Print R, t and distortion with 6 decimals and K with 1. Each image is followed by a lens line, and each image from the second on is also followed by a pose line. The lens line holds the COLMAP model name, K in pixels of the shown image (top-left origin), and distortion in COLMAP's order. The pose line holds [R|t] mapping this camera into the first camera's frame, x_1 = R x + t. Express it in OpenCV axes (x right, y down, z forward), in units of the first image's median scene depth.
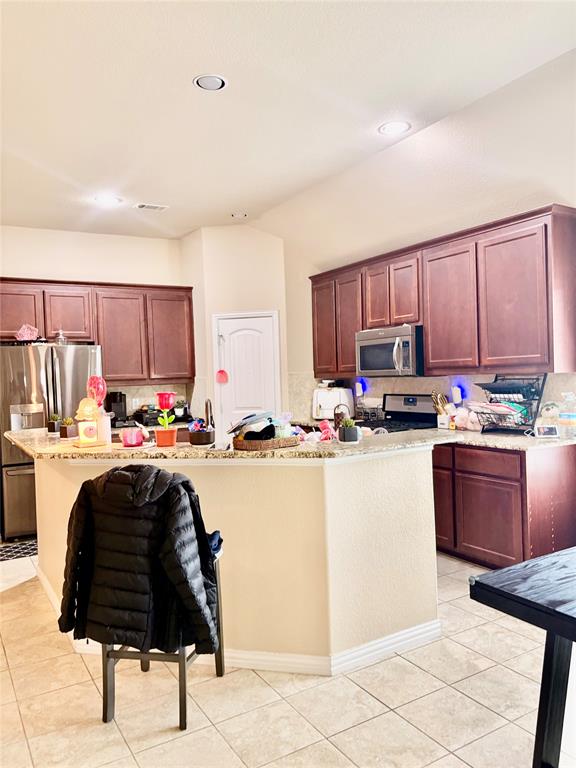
lens RADIAL K [[582.1, 0, 284.3], [0, 582.1, 387.1], [0, 0, 1]] dist [0.003582, -0.017752]
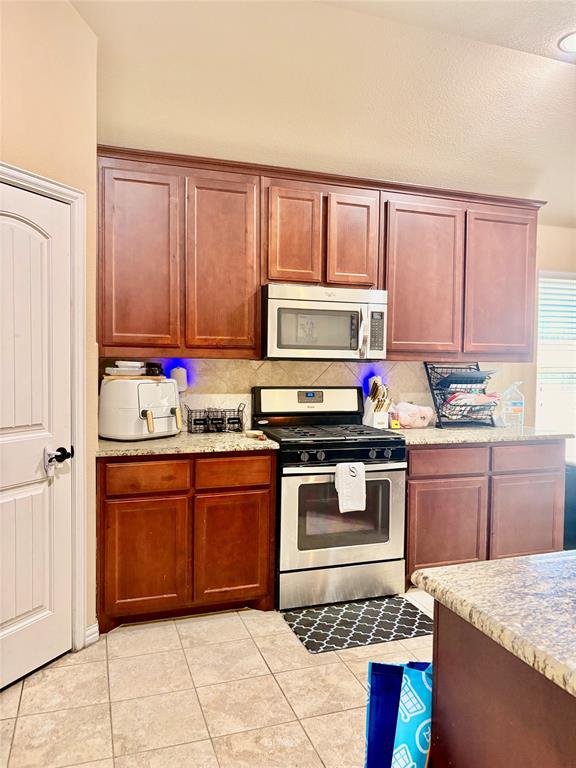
lens RADIAL K [[582.1, 0, 291.3], [0, 582.1, 381.3], [0, 0, 1]] dist [0.003582, -0.017752]
pose [[0.175398, -0.010207, 0.984445, -0.476035], [0.000198, 0.999947, 0.010333, -0.001113], [-0.984498, -0.001617, 0.175391, 0.913285]]
